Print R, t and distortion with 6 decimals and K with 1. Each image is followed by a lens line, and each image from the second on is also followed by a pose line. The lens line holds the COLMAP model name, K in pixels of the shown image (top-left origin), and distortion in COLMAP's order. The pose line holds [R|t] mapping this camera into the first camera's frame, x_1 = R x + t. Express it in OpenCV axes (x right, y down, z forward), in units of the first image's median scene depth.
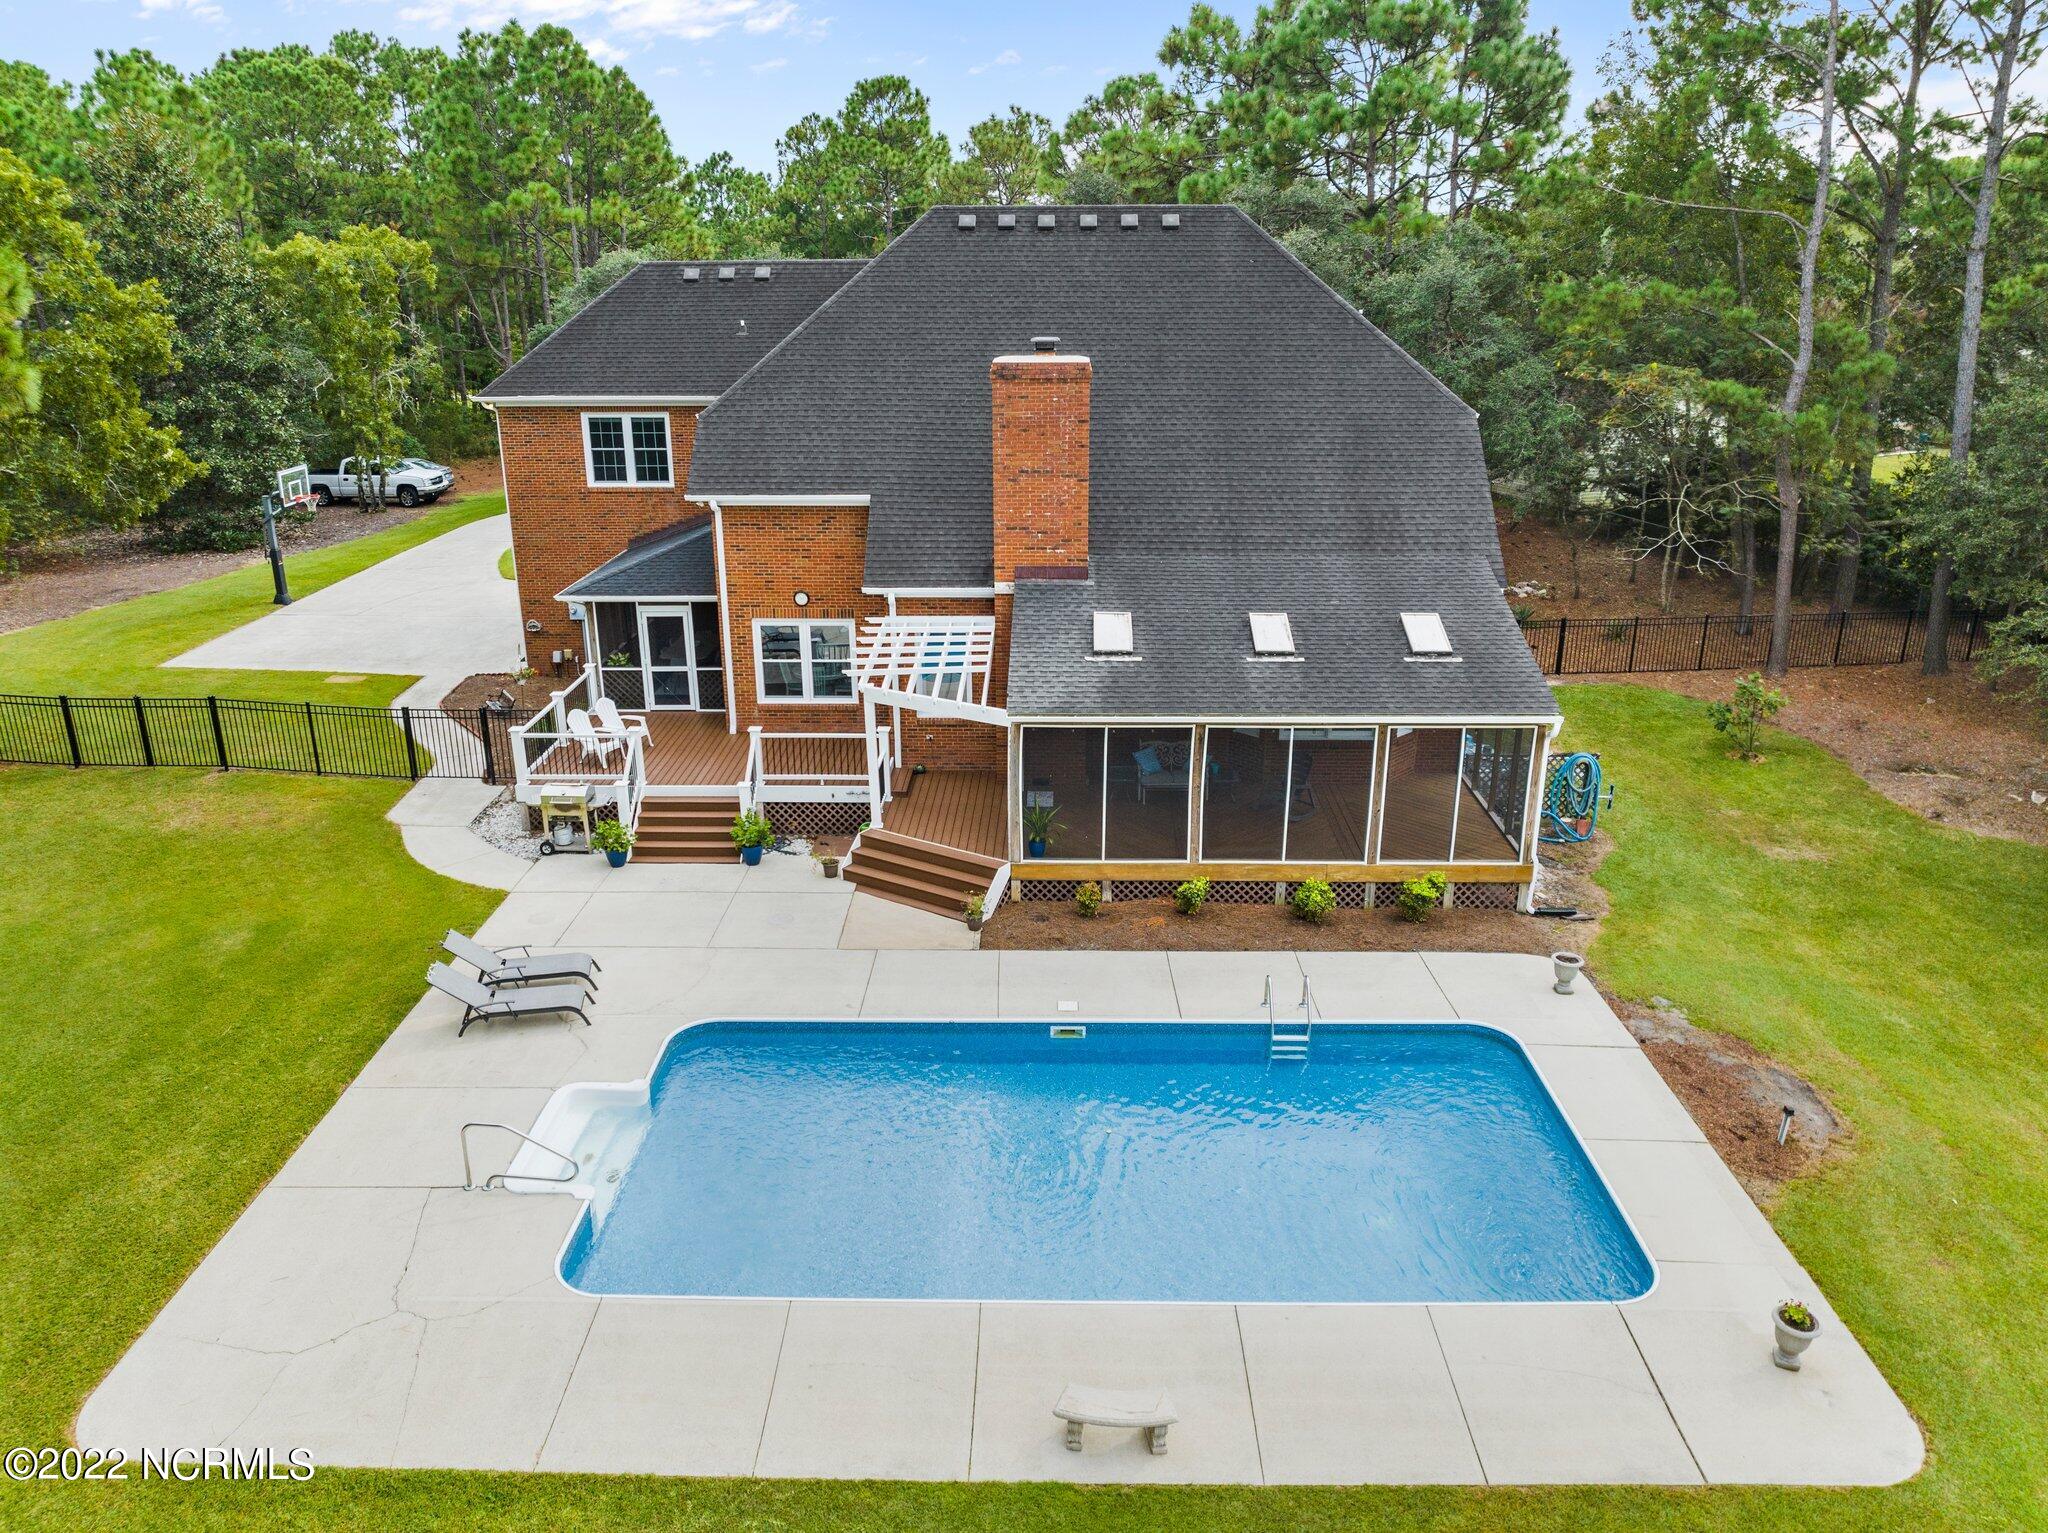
lens RADIAL K [[1441.0, 0, 1023.5], [0, 1441.0, 769.9], [0, 0, 1]] dist [-0.045690, 0.015621]
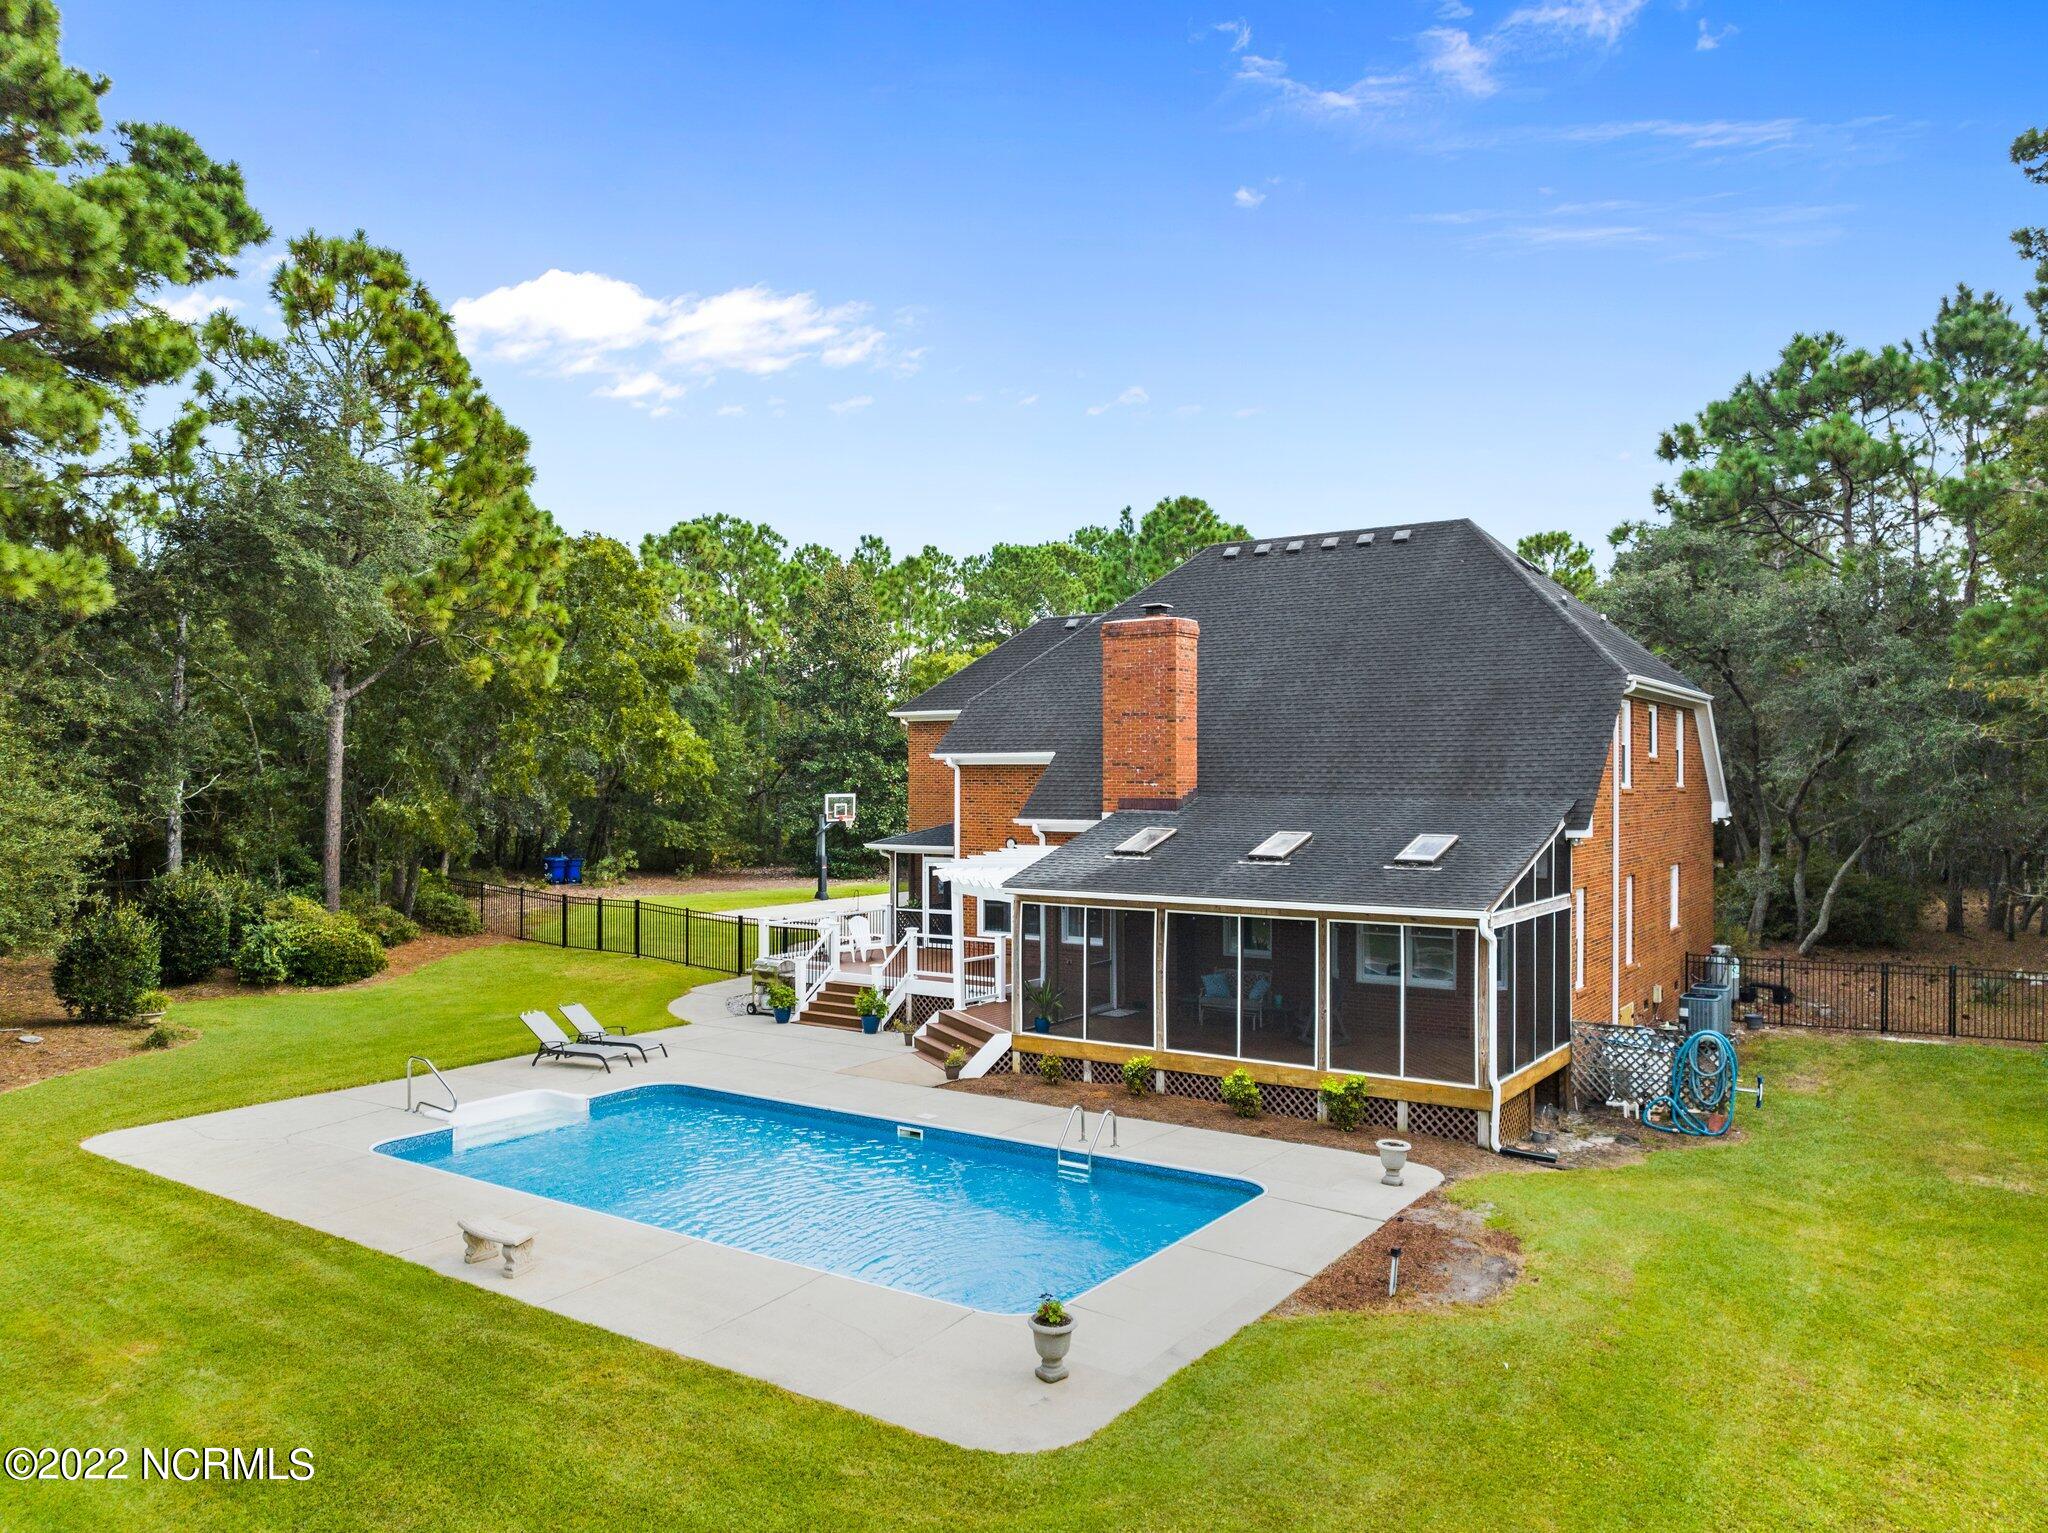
lens RADIAL K [[1445.6, 0, 1023.7], [0, 1445.6, 766.5], [0, 0, 1]] dist [-0.034679, 0.000132]
pose [[0.836767, -0.000297, -0.547559, 0.572929], [-0.184508, 0.941364, -0.282471, 0.174038], [0.515536, 0.337391, 0.787648, 0.071441]]
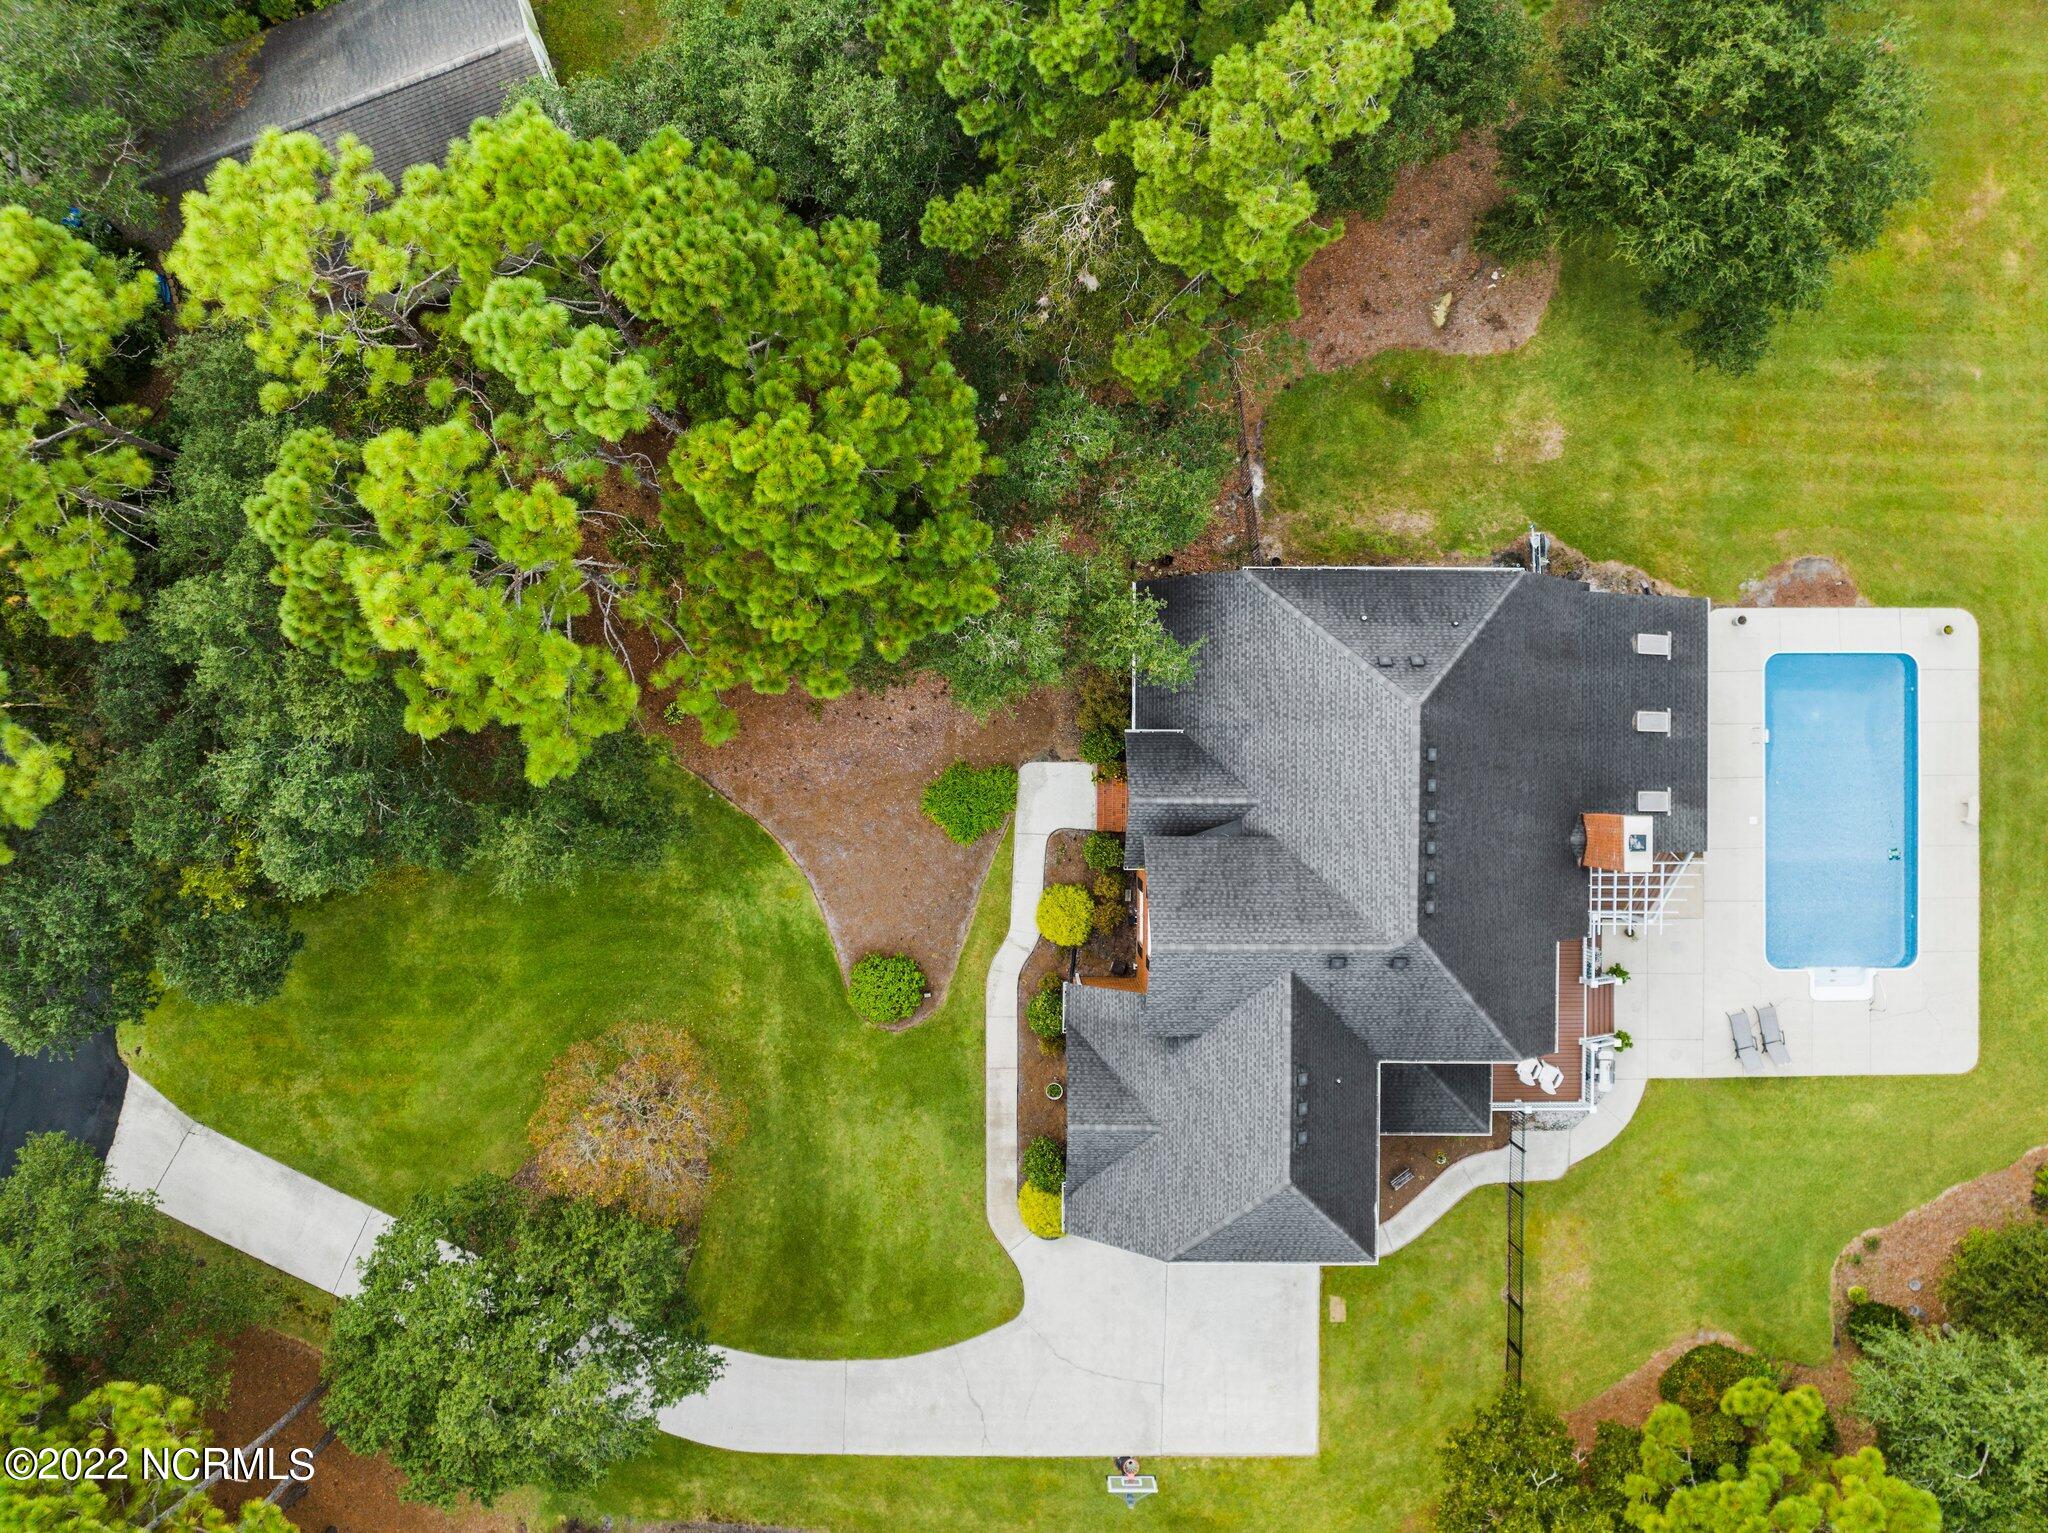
lens RADIAL K [[1433.0, 0, 1017.5], [0, 1433.0, 764.2], [0, 0, 1]] dist [-0.042479, -0.000653]
pose [[-0.020610, -0.999772, 0.005663, 0.118744], [0.336583, -0.001605, 0.941653, -2.197739], [-0.941428, 0.021314, 0.336539, 1.145452]]
